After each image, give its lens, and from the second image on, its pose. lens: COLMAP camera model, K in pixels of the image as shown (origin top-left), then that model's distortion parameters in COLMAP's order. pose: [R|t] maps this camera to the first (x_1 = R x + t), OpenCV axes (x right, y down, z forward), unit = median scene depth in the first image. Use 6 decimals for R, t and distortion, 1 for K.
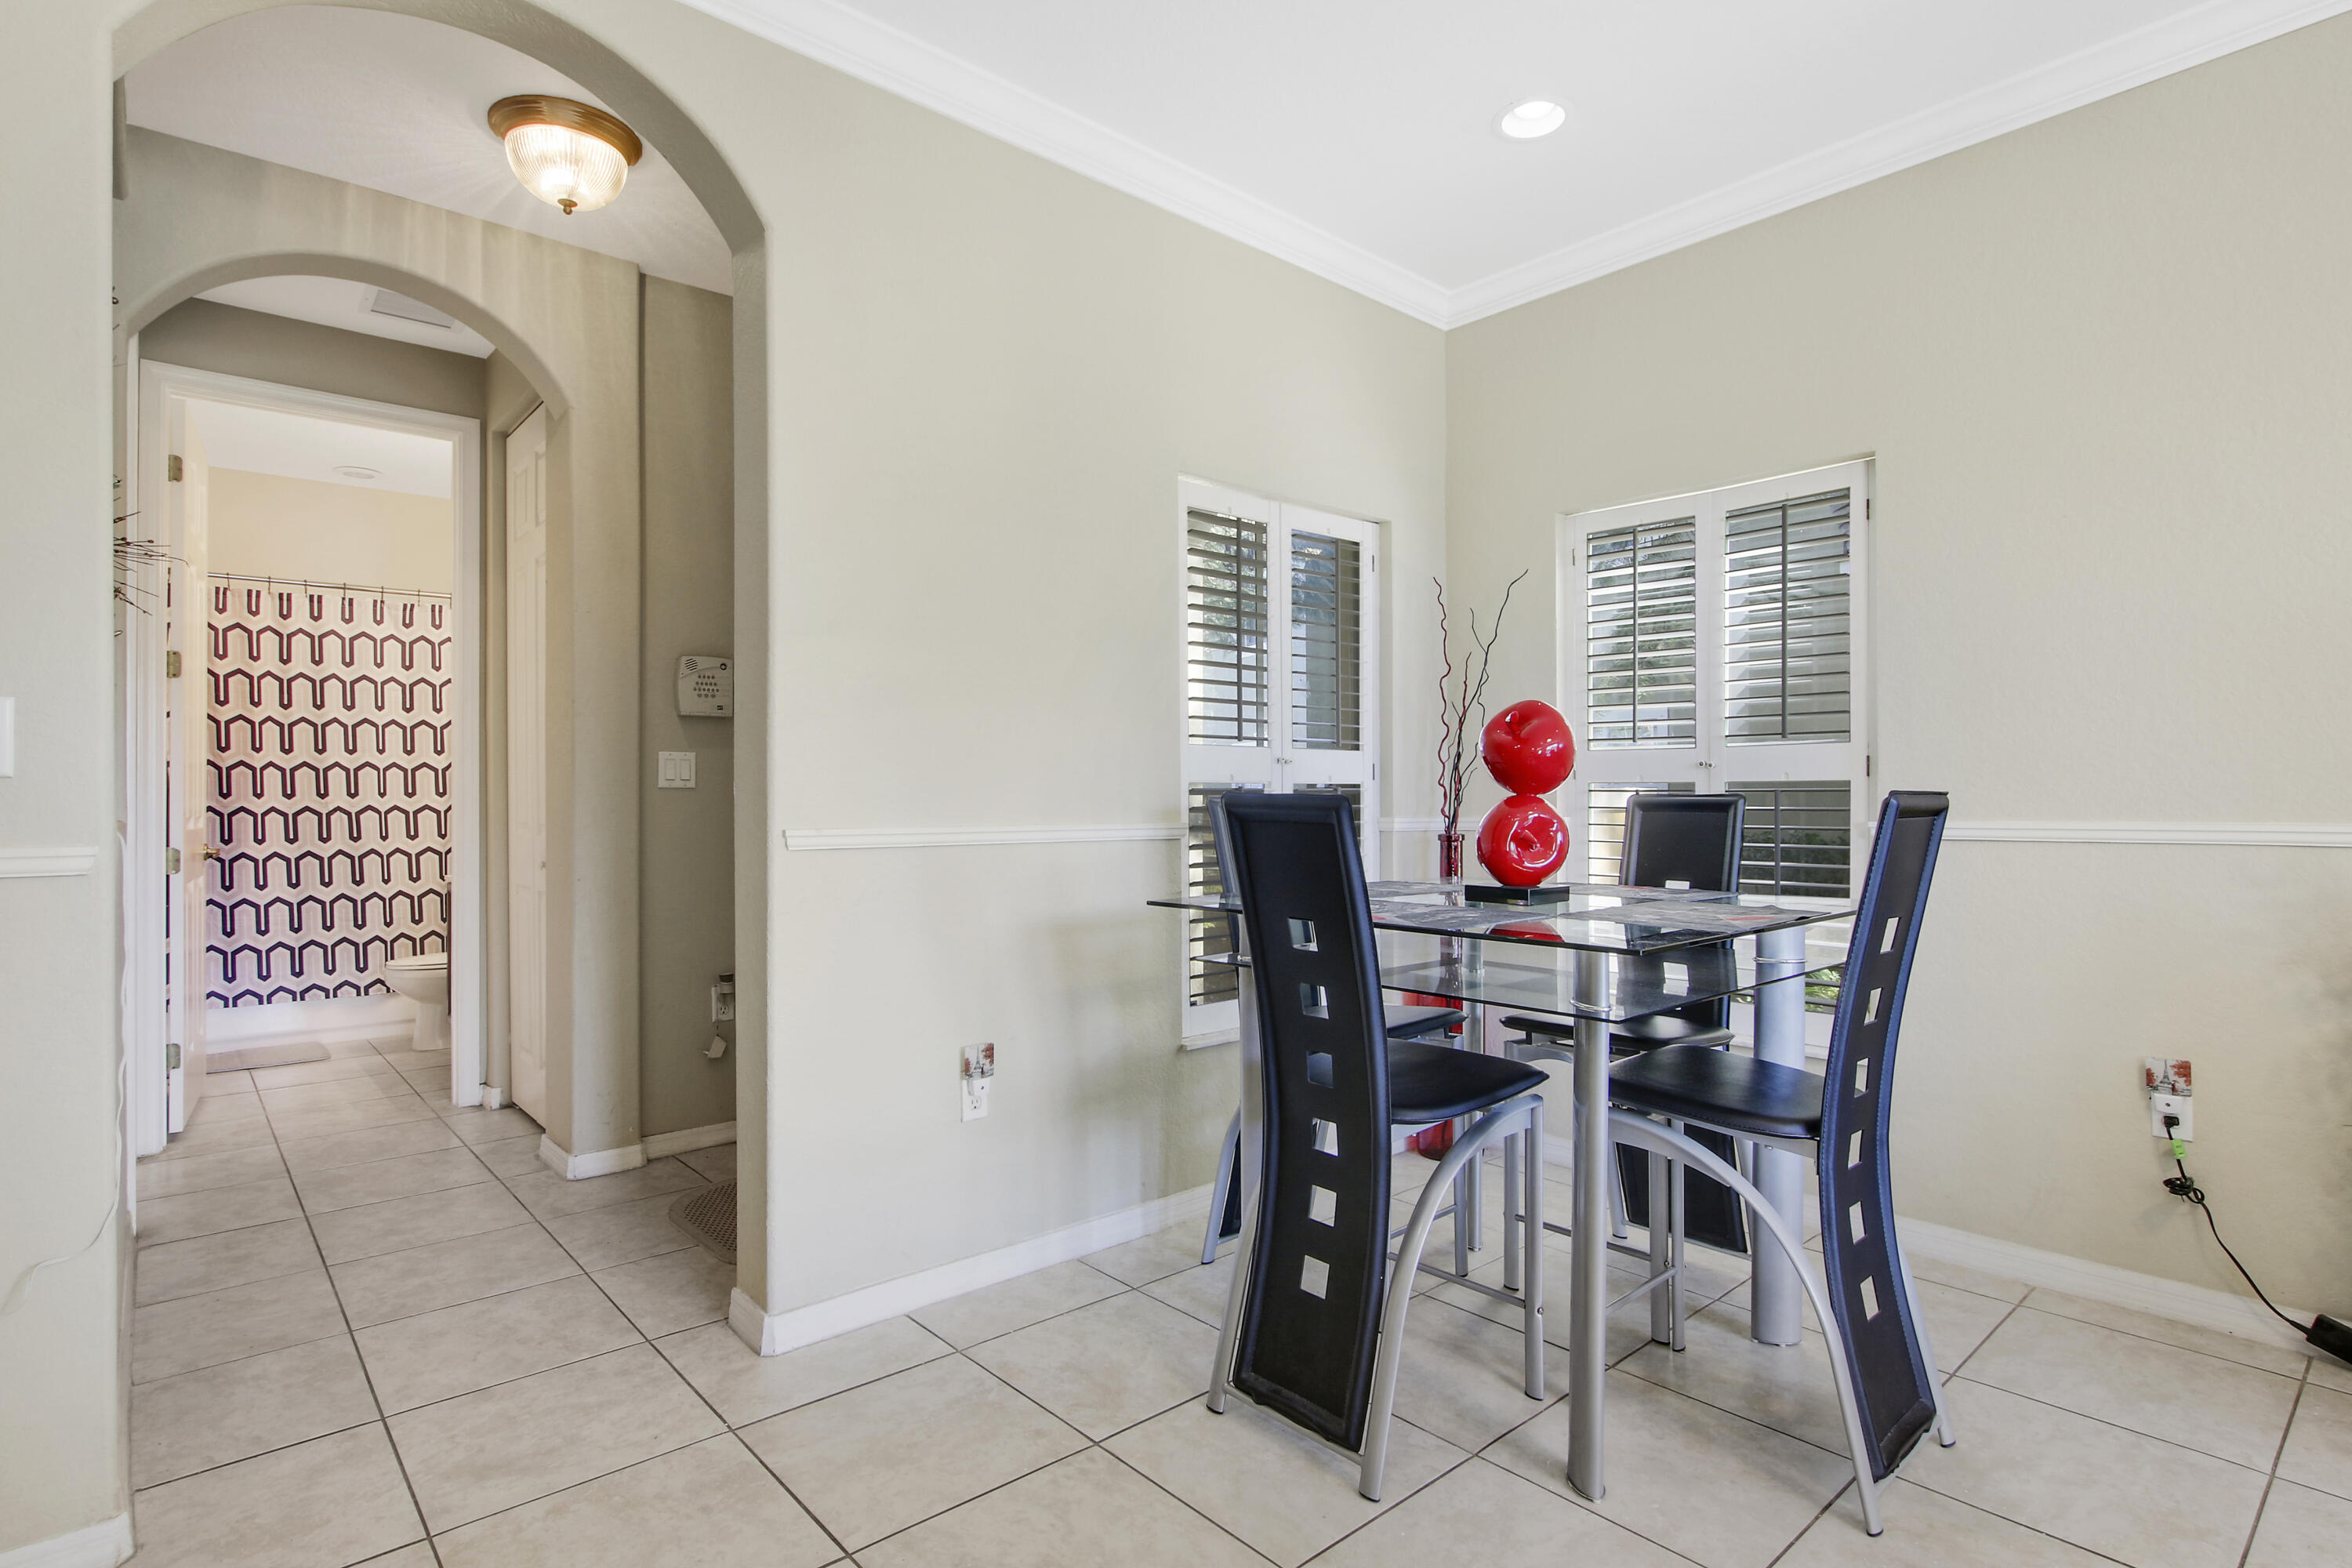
lens RADIAL K [[1171.8, 0, 1193.6], [0, 1171.8, 789.6], [0, 0, 1]] dist [-0.005756, -0.000822]
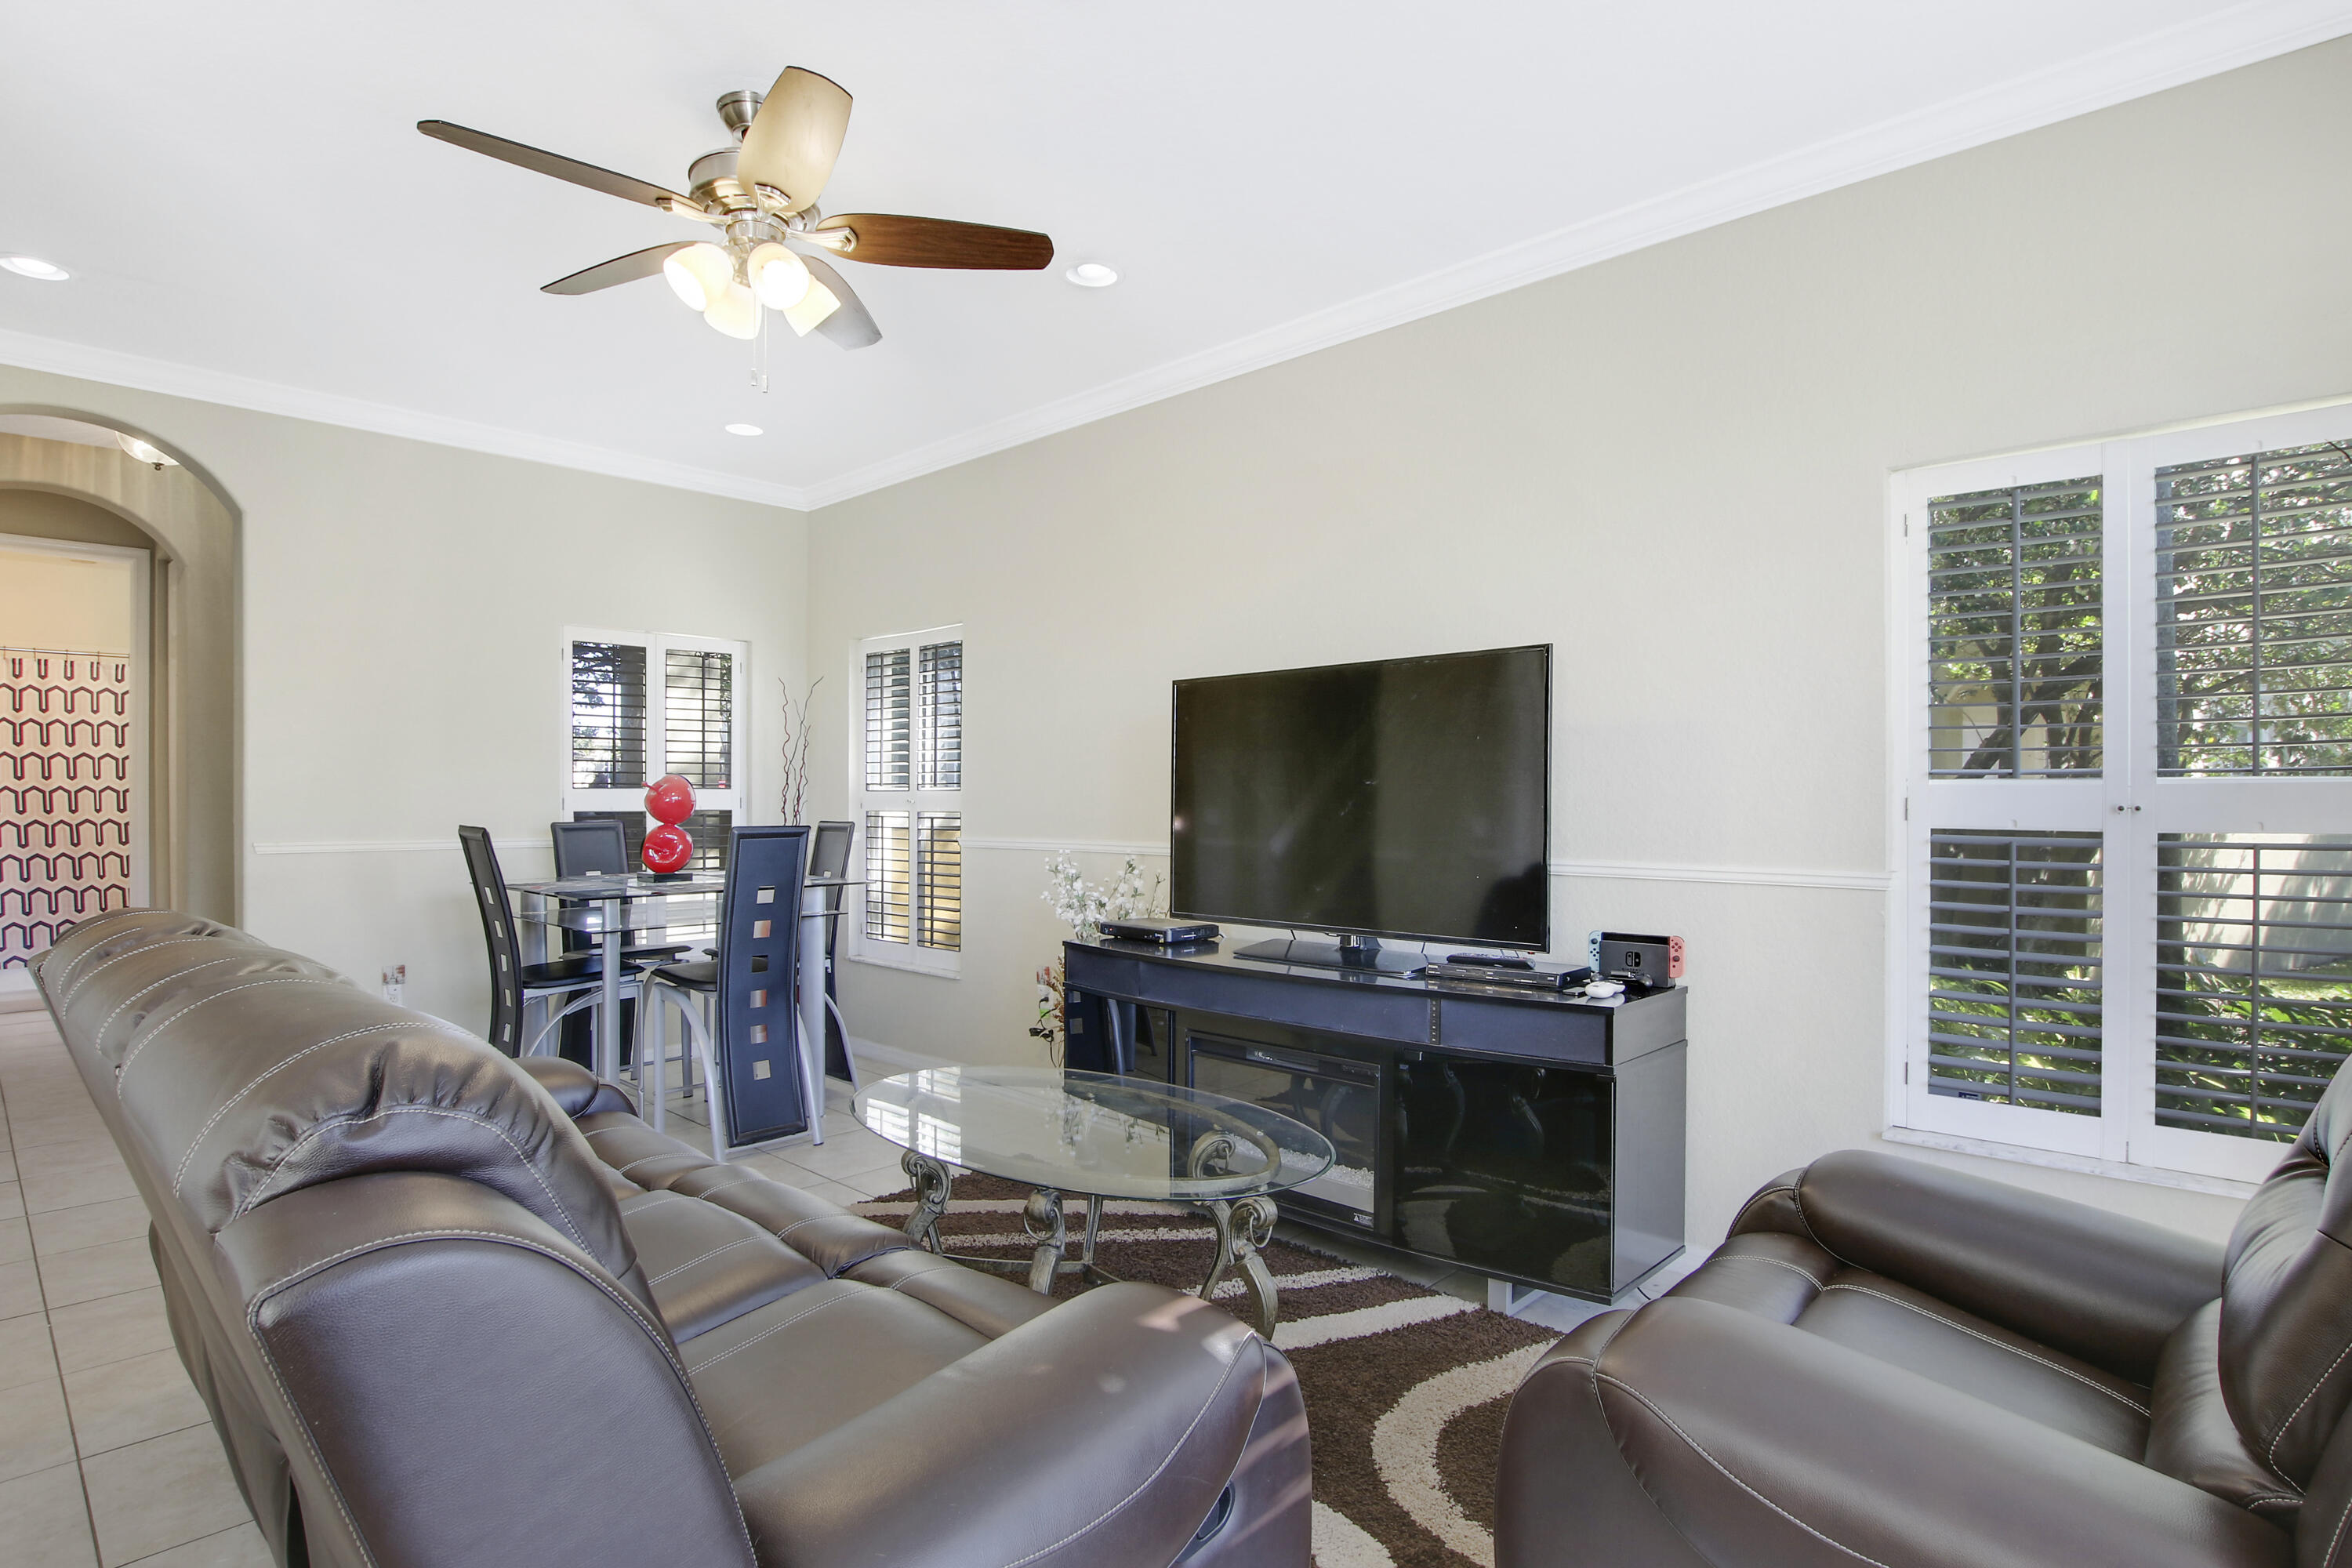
lens RADIAL K [[1223.4, 0, 1186.4], [0, 1223.4, 800.2], [0, 0, 1]] dist [-0.003161, -0.002399]
pose [[0.997911, 0.004244, 0.064468, 0.445941], [-0.004752, 0.999959, 0.007736, -0.024562], [-0.064433, -0.008026, 0.997890, -0.453007]]
